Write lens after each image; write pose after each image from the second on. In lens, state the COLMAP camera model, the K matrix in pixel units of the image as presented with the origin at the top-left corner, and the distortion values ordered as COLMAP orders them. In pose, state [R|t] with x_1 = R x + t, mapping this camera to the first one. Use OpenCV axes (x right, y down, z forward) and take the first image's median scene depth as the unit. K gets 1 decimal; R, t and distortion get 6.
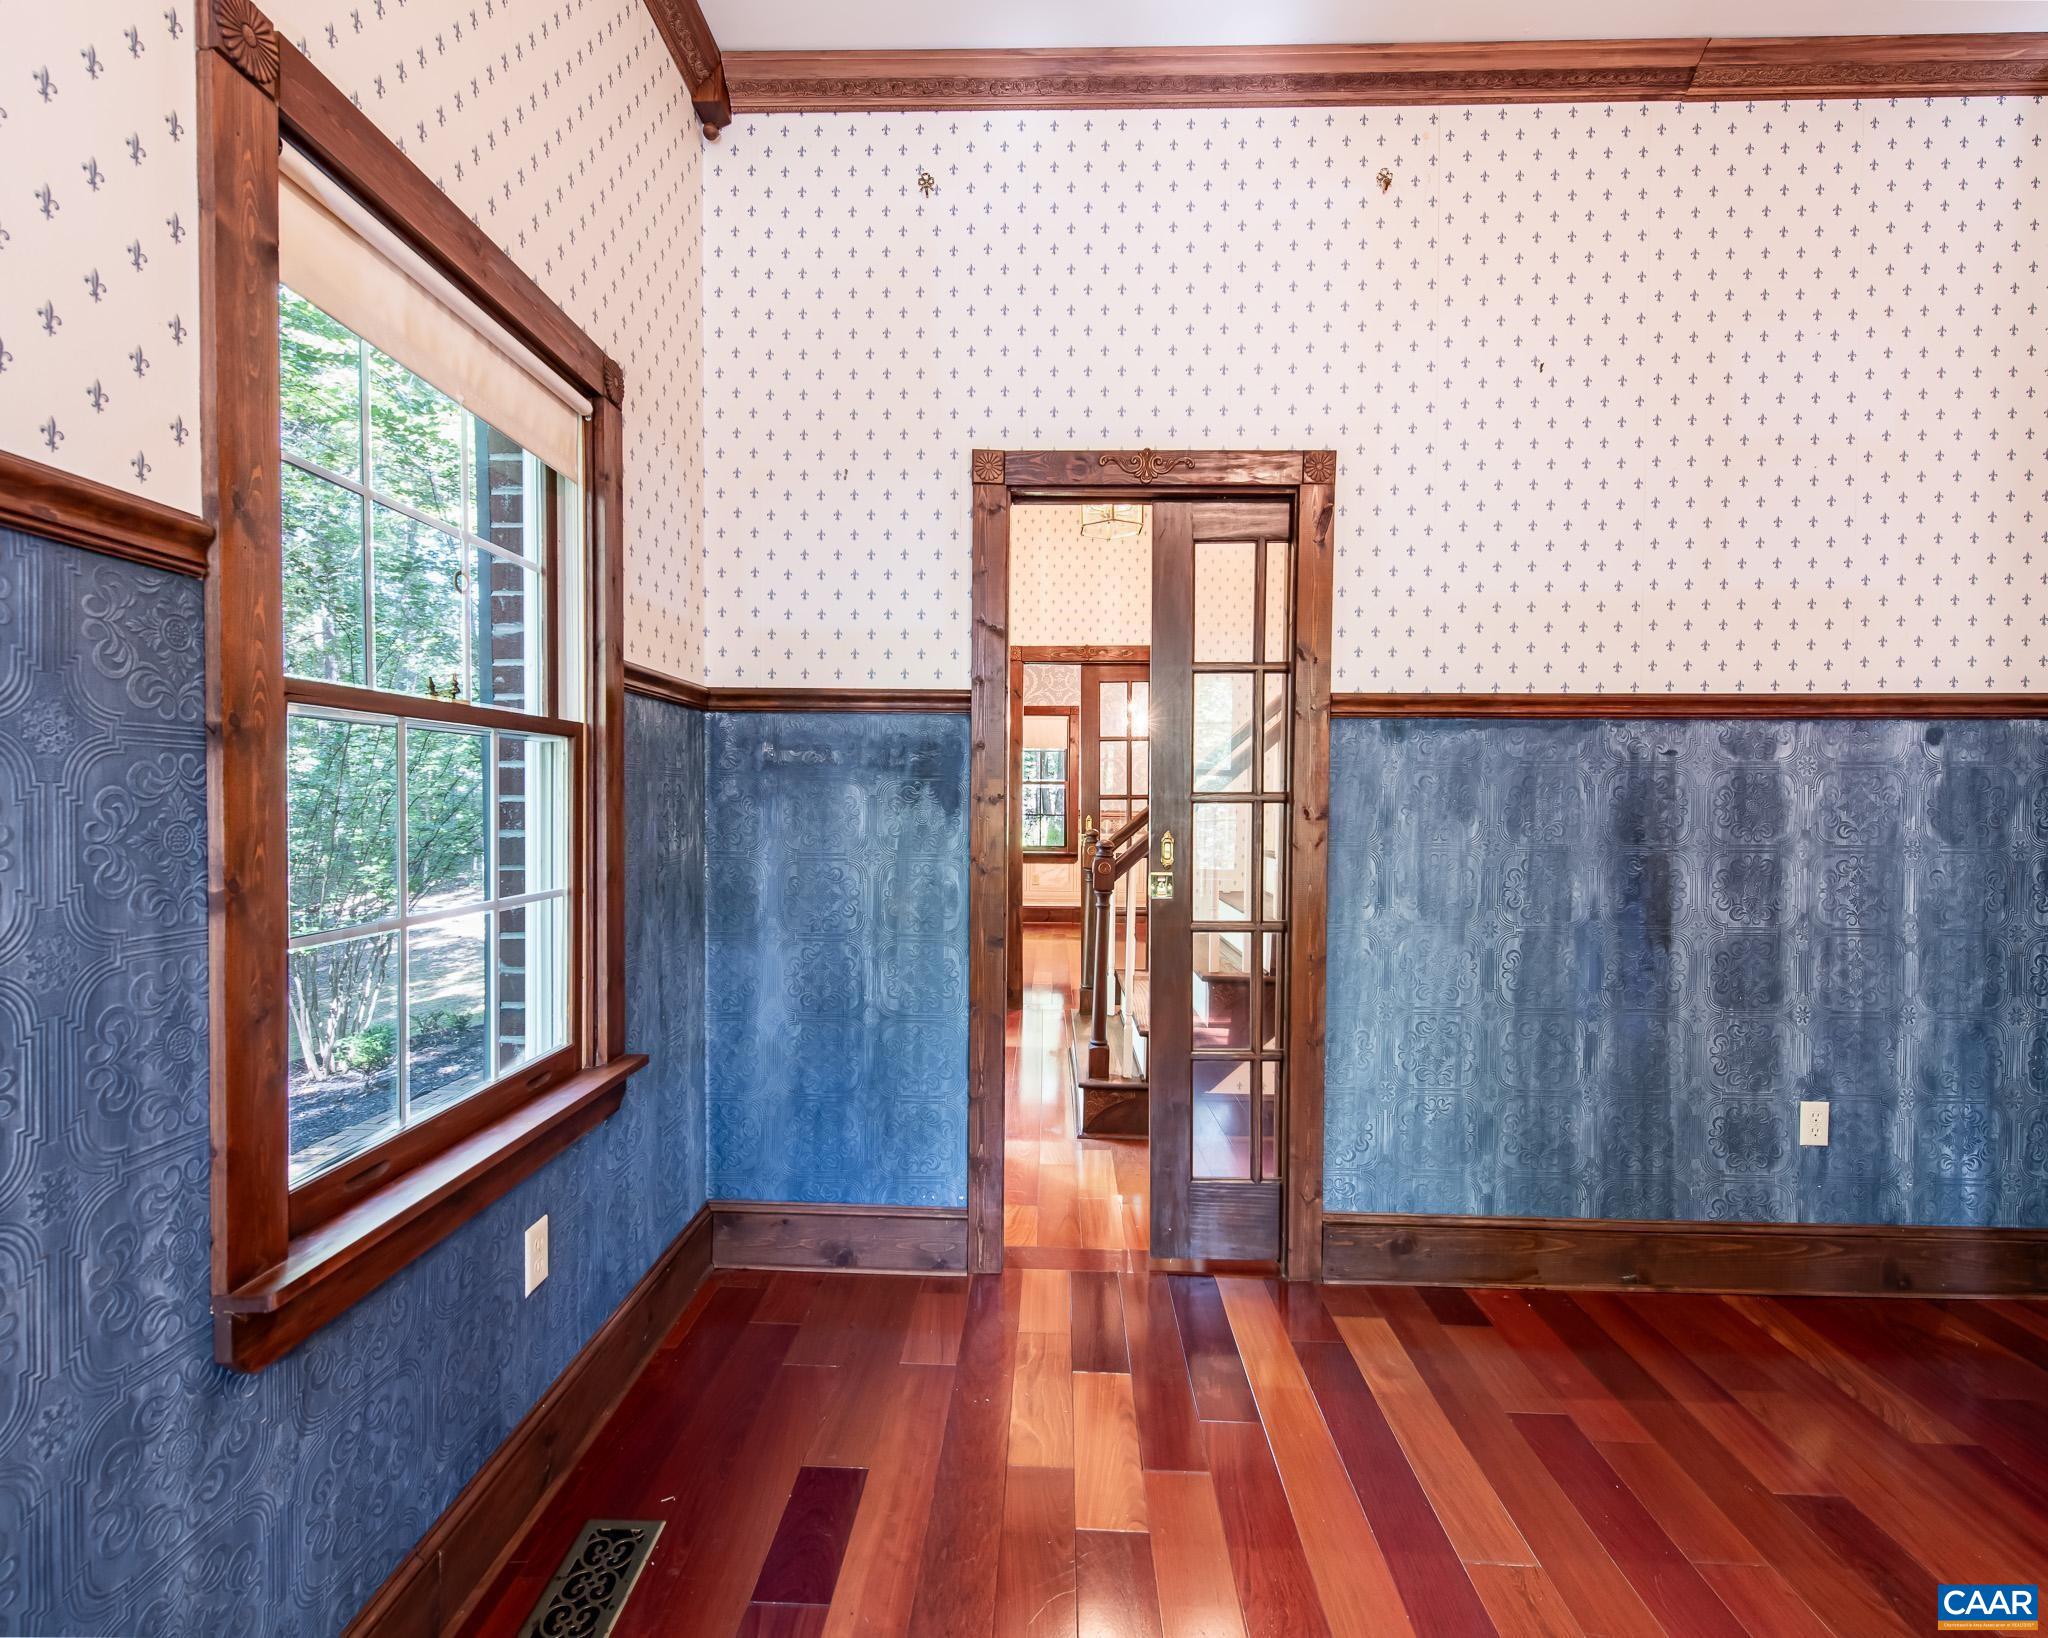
lens RADIAL K [[968.5, 0, 1015.8], [0, 968.5, 813.3], [0, 0, 1]] dist [0.017829, -0.006360]
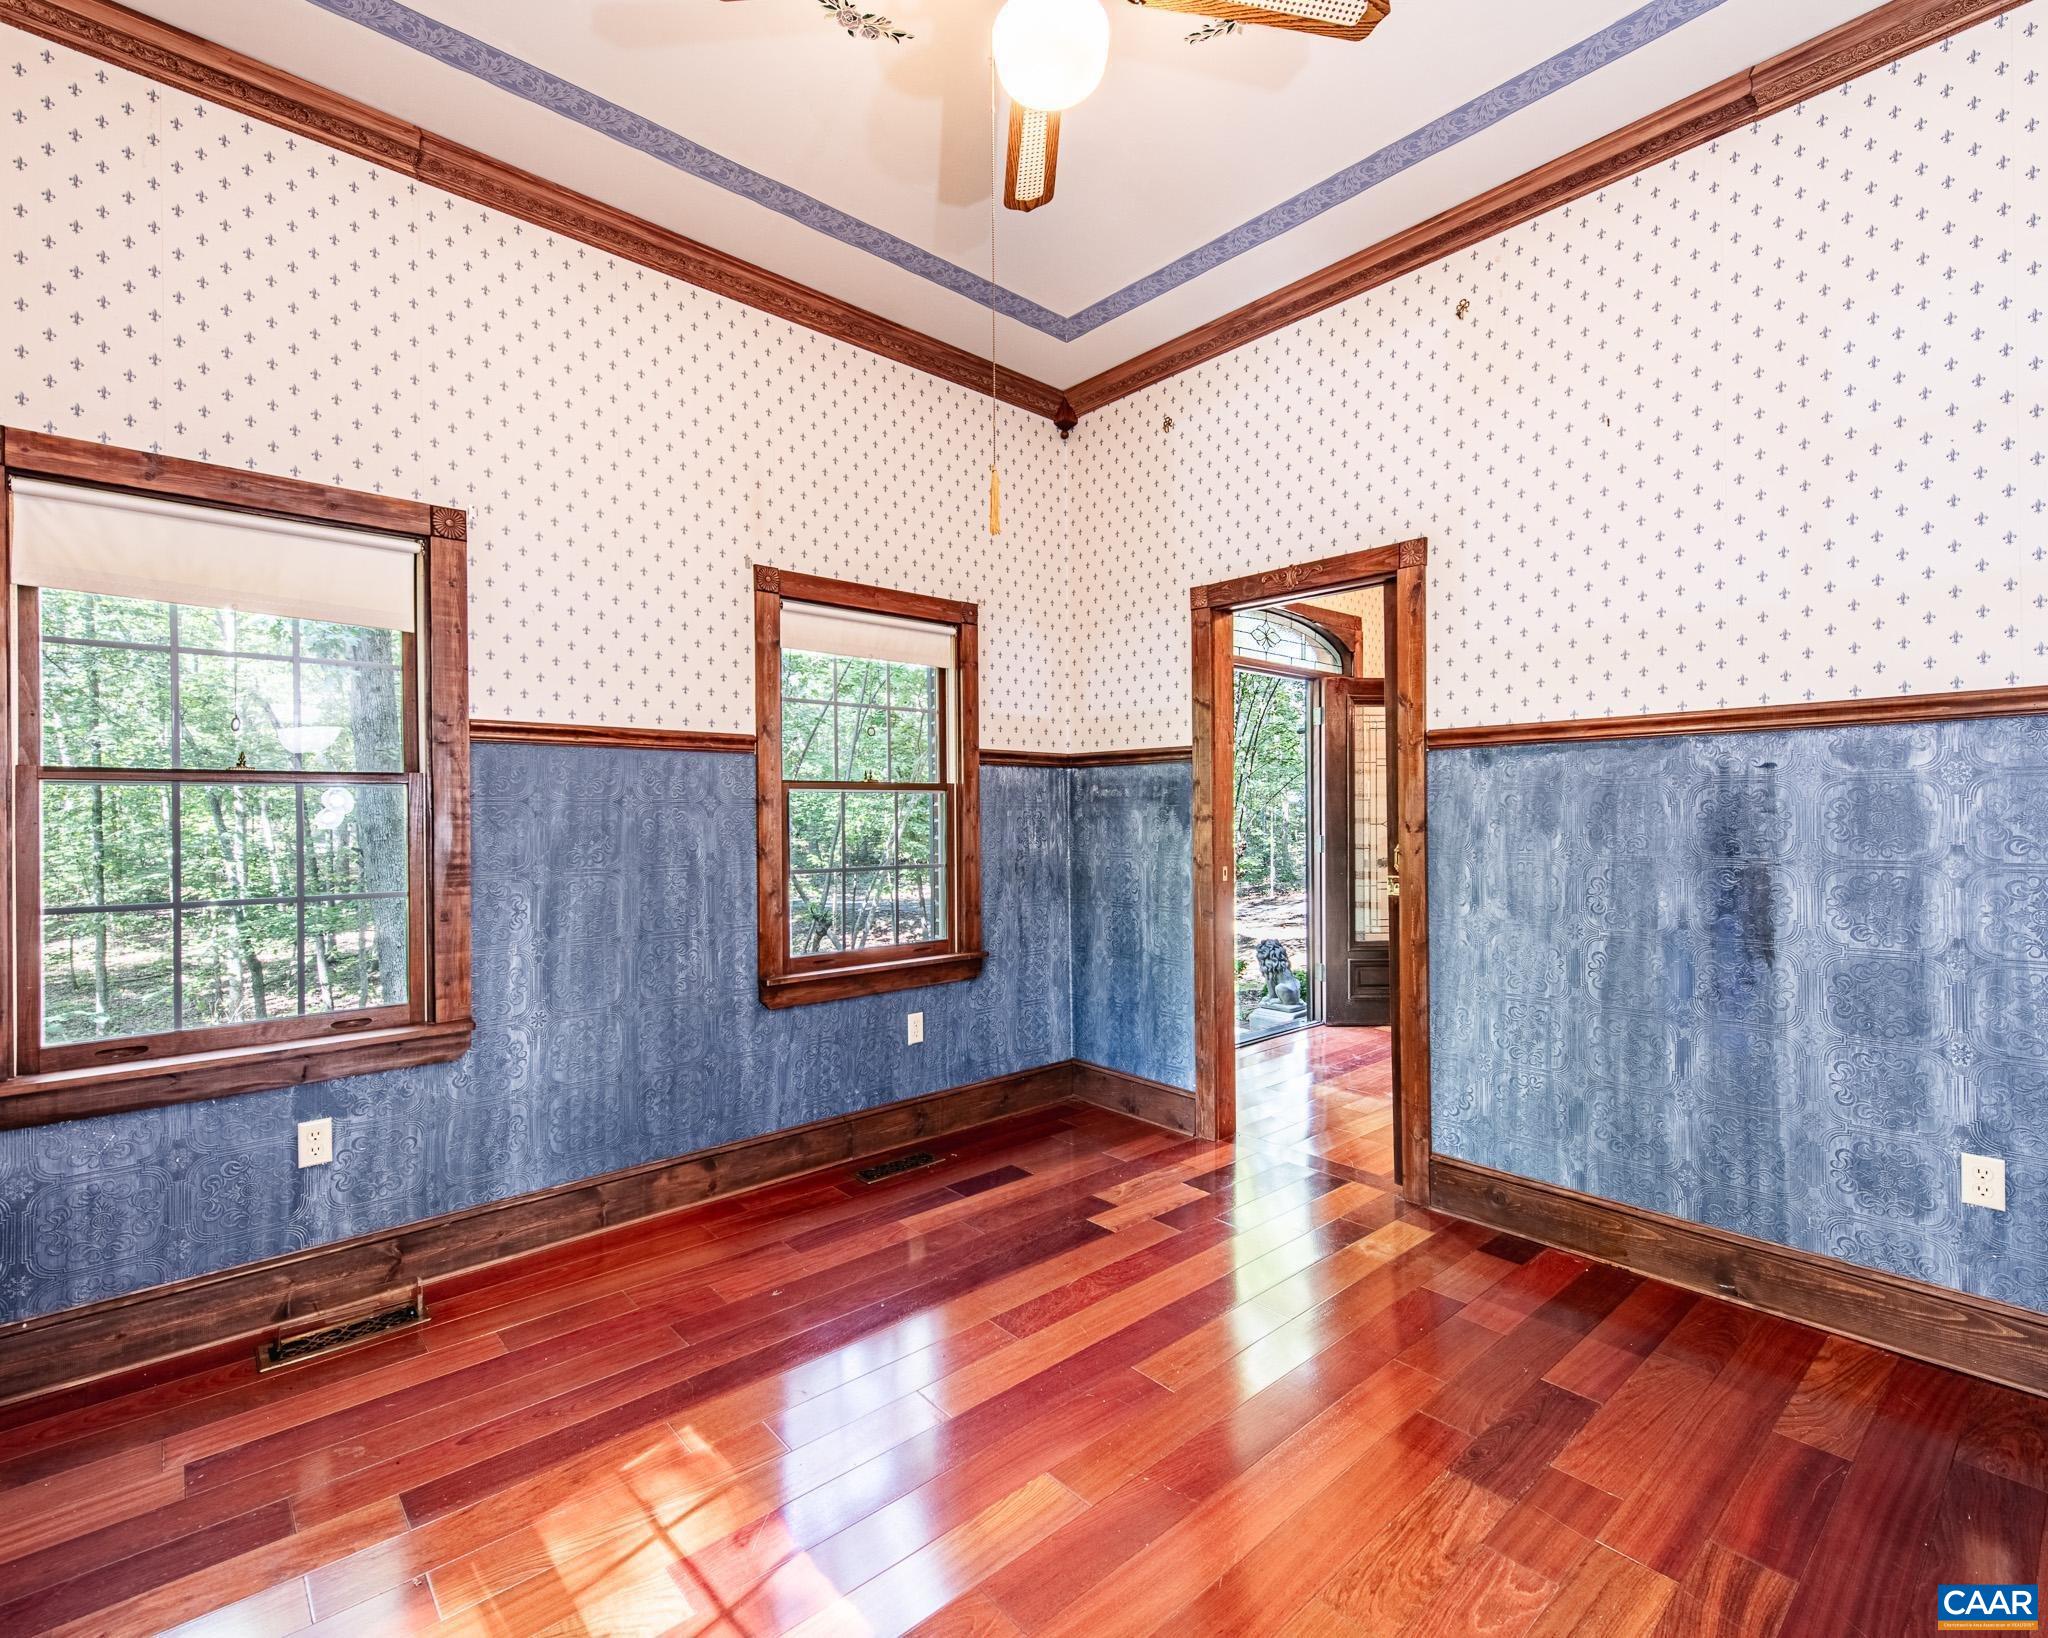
lens RADIAL K [[968.5, 0, 1015.8], [0, 968.5, 813.3], [0, 0, 1]] dist [0.017829, -0.006360]
pose [[0.685360, -0.012405, -0.728099, 0.864343], [-0.001515, 0.999828, -0.018461, 0.005858], [0.728203, 0.013755, 0.685224, -0.232425]]
